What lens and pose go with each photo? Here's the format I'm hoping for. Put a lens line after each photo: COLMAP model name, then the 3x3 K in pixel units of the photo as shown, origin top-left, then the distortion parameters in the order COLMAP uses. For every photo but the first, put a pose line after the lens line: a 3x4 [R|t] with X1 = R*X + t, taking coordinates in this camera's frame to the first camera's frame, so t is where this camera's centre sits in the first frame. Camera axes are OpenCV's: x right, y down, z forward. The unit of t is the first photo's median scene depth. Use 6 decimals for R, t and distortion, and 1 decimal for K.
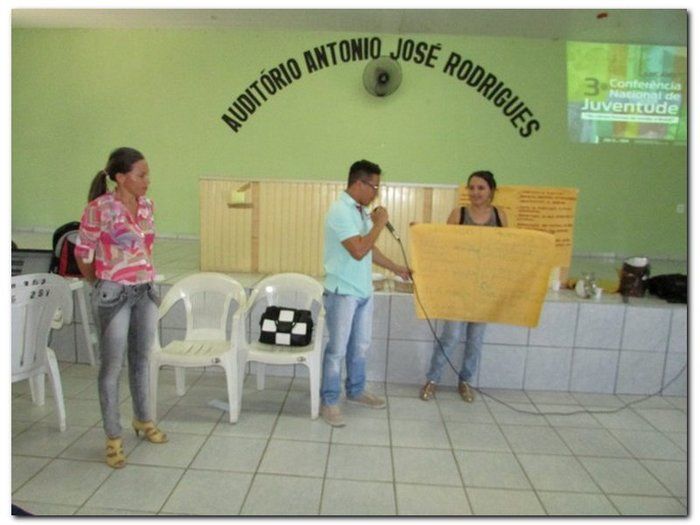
lens RADIAL K [[482.0, 0, 352.3], [0, 482.0, 264.1], [0, 0, 1]] dist [-0.077872, 0.059372]
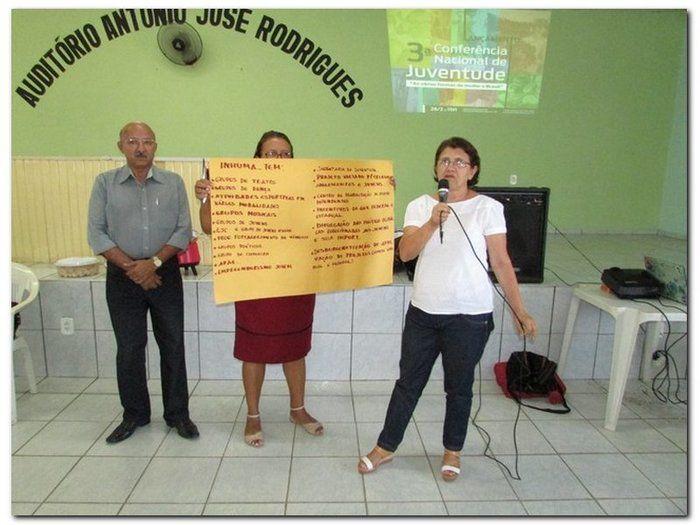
lens RADIAL K [[478.2, 0, 348.4], [0, 478.2, 259.8], [0, 0, 1]] dist [-0.031011, 0.002012]
pose [[0.996782, -0.030446, 0.074159, 0.289055], [0.028482, 0.999219, 0.027389, 0.007366], [-0.074935, -0.025188, 0.996870, 0.057070]]
